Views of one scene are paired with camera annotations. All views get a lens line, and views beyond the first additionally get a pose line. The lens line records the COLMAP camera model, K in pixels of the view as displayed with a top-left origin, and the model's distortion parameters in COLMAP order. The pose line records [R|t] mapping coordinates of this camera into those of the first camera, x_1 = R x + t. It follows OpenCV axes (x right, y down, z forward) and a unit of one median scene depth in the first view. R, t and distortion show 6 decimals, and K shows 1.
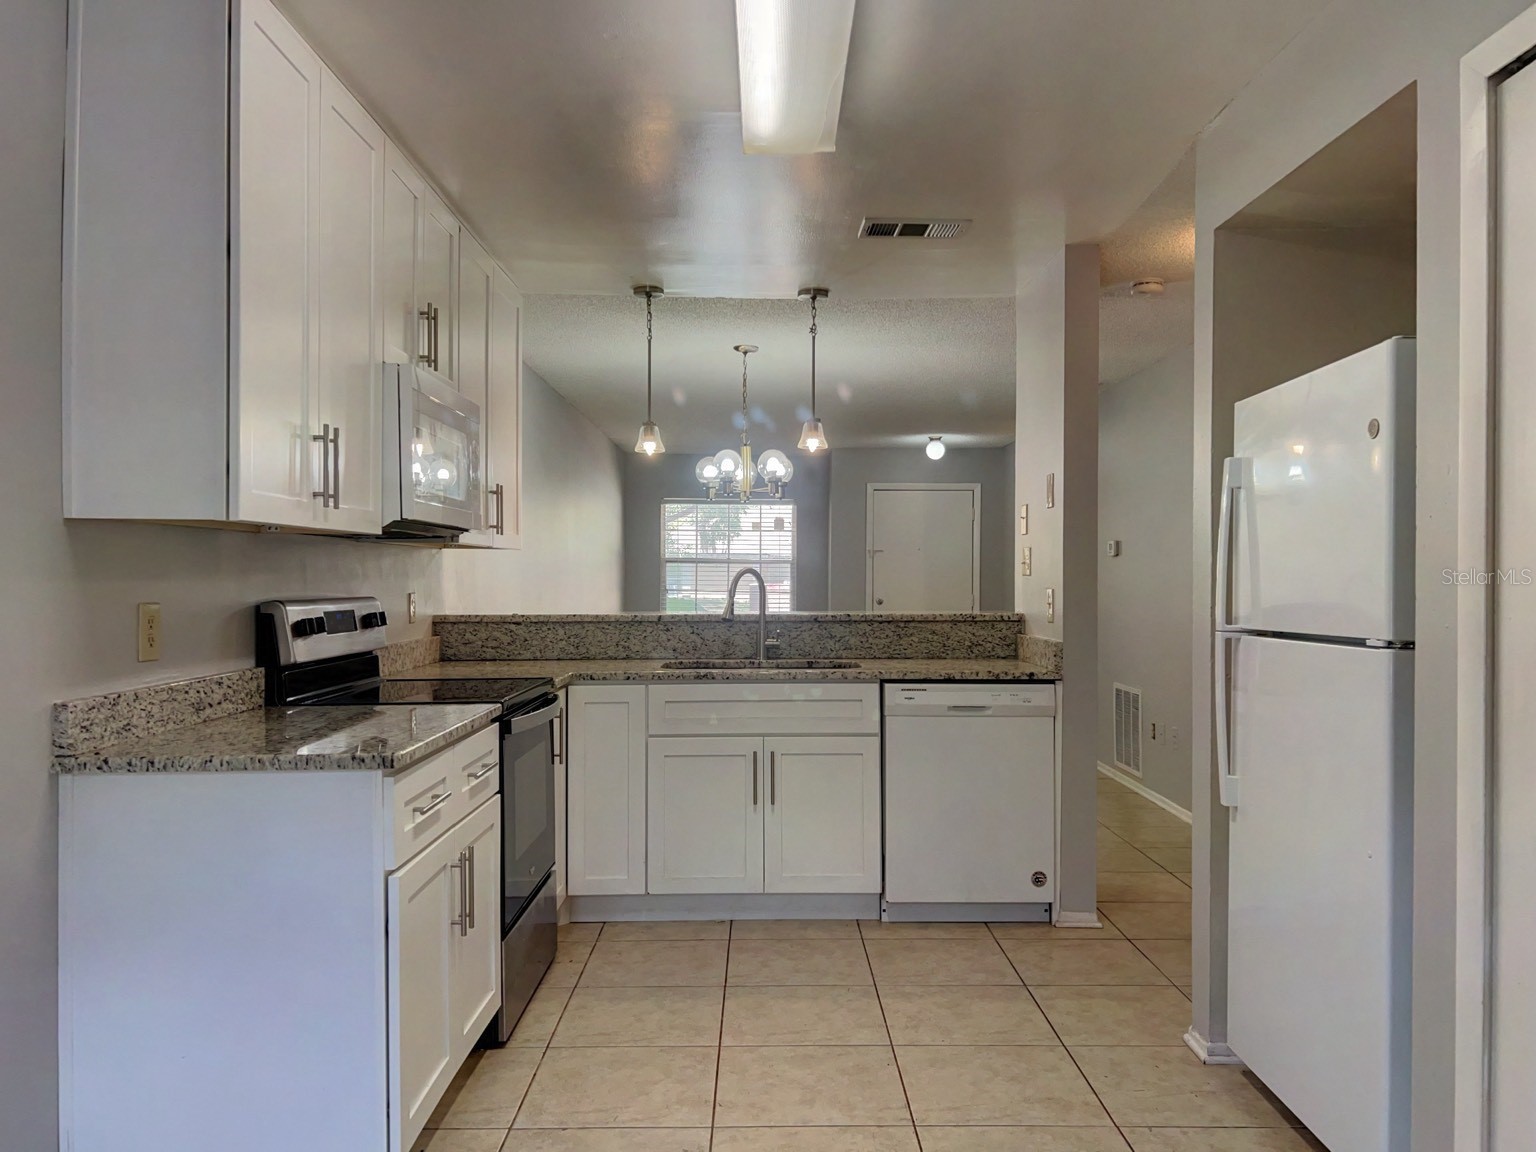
lens RADIAL K [[1170.4, 0, 768.0], [0, 1170.4, 576.0], [0, 0, 1]] dist [0.035274, -0.001498]
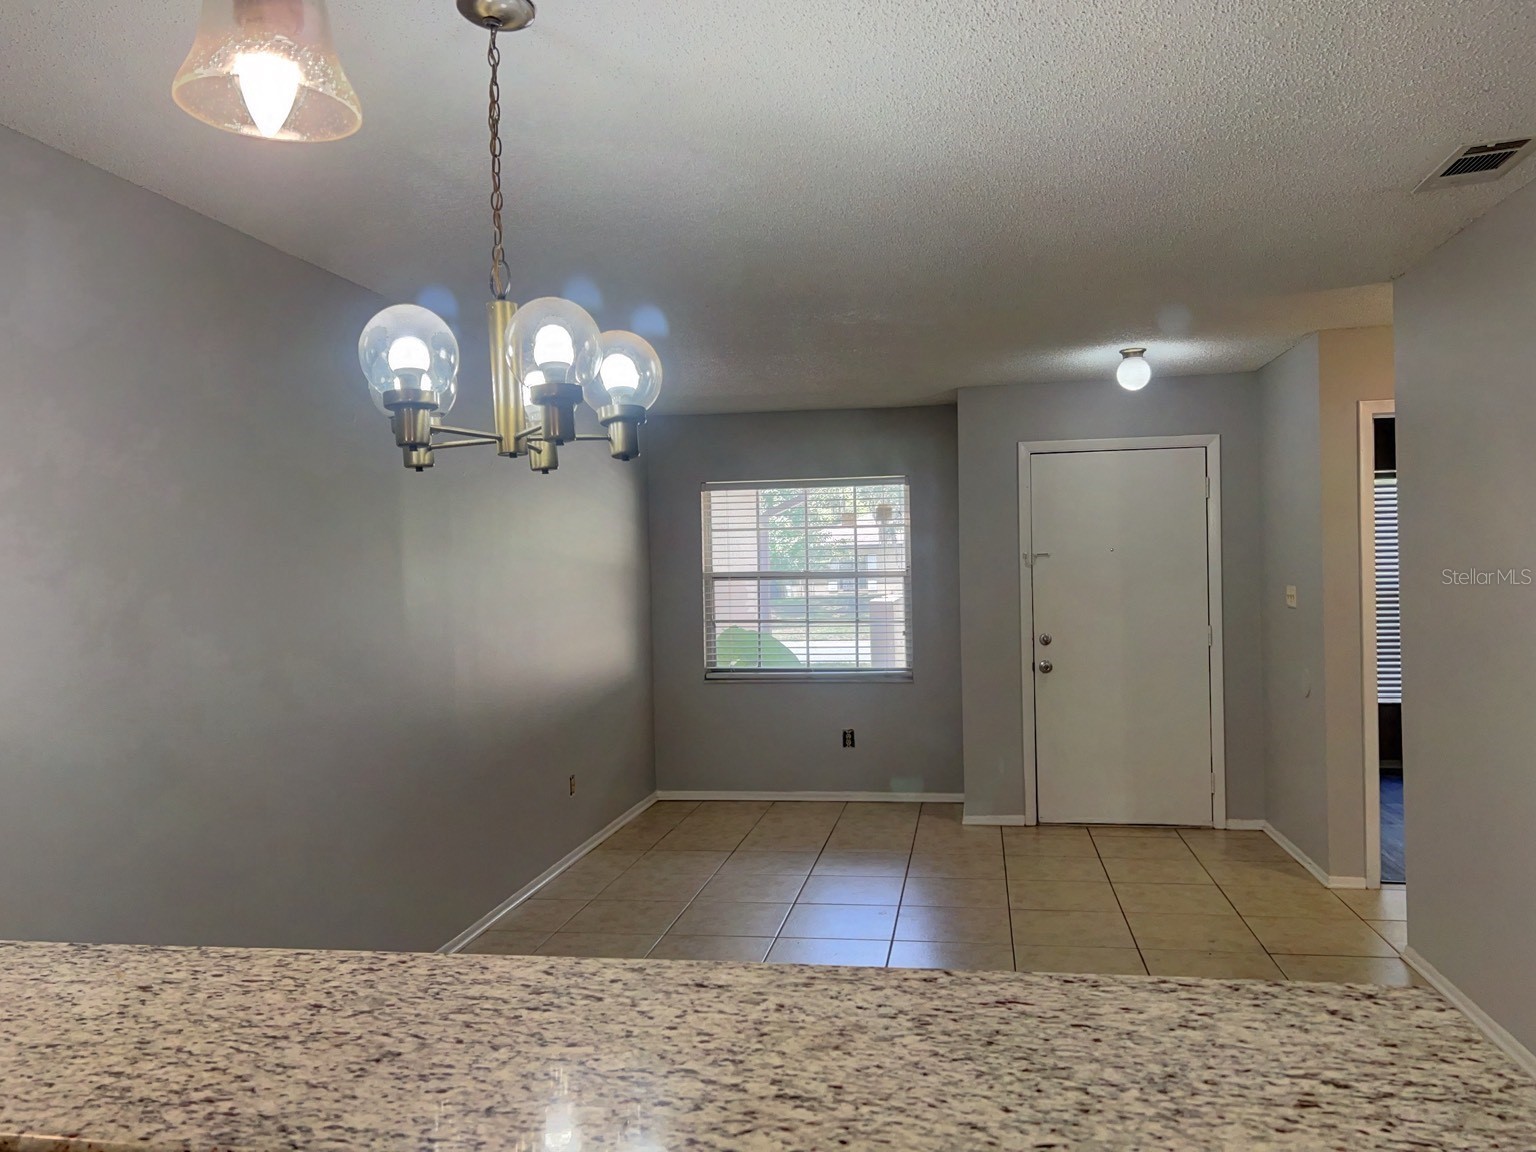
lens RADIAL K [[1170.4, 0, 768.0], [0, 1170.4, 576.0], [0, 0, 1]] dist [0.035274, -0.001498]
pose [[0.984239, -0.024292, -0.175168, 0.062060], [0.026636, 0.999584, 0.011040, -0.021485], [0.174827, -0.015531, 0.984477, 0.387586]]
